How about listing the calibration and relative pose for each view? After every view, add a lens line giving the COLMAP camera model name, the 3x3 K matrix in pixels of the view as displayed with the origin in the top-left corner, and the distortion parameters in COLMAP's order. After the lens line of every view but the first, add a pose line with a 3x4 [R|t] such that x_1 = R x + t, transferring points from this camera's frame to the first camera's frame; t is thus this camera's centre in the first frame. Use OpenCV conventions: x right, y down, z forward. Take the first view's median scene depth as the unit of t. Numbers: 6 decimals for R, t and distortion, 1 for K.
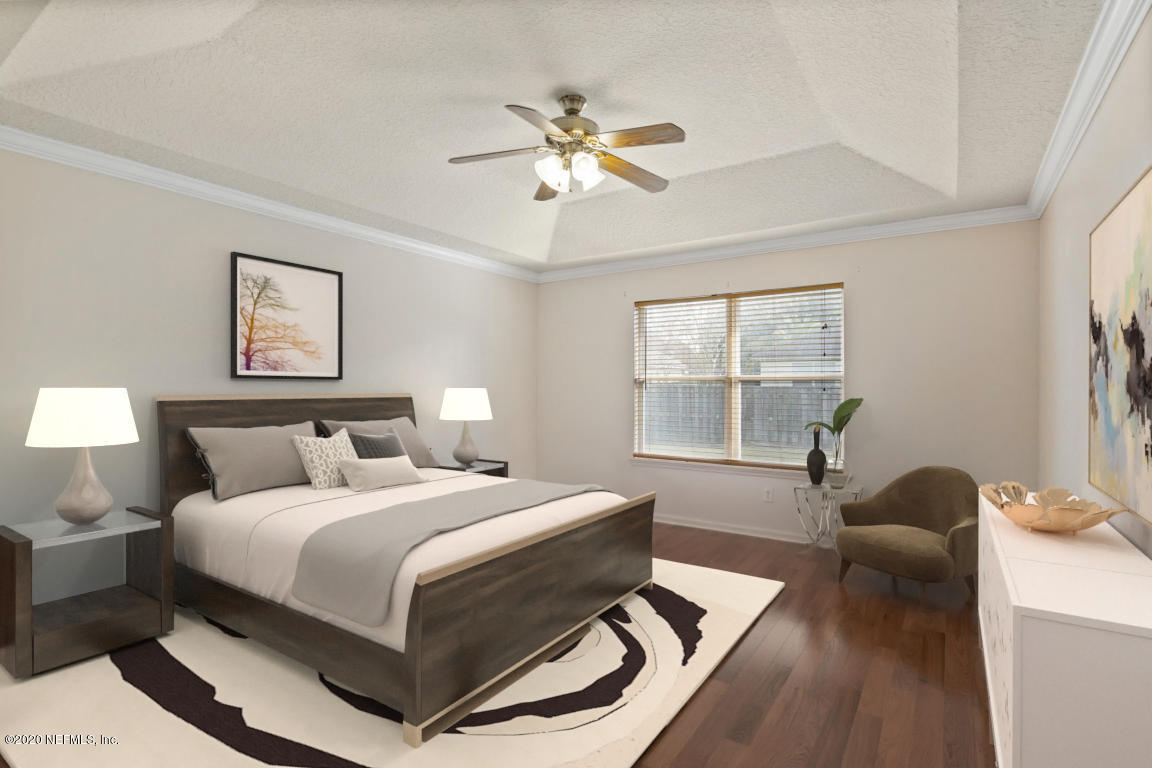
lens RADIAL K [[551.3, 0, 579.4], [0, 551.3, 388.7], [0, 0, 1]] dist [-0.001776, 0.000020]
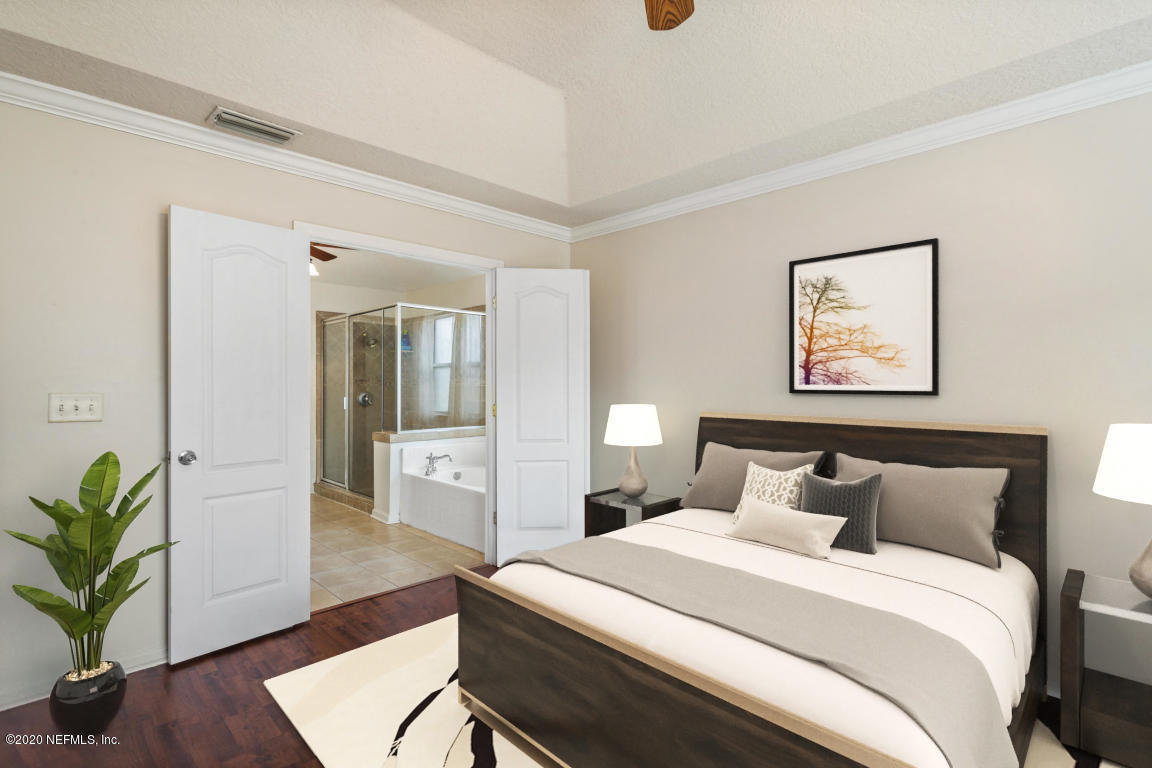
lens RADIAL K [[551.3, 0, 570.0], [0, 551.3, 376.9], [0, 0, 1]] dist [-0.001776, 0.000020]
pose [[-0.210129, -0.003910, -0.977666, 0.377473], [-0.000282, 0.999992, -0.003939, -0.041870], [0.977674, -0.000552, -0.210128, 0.796855]]
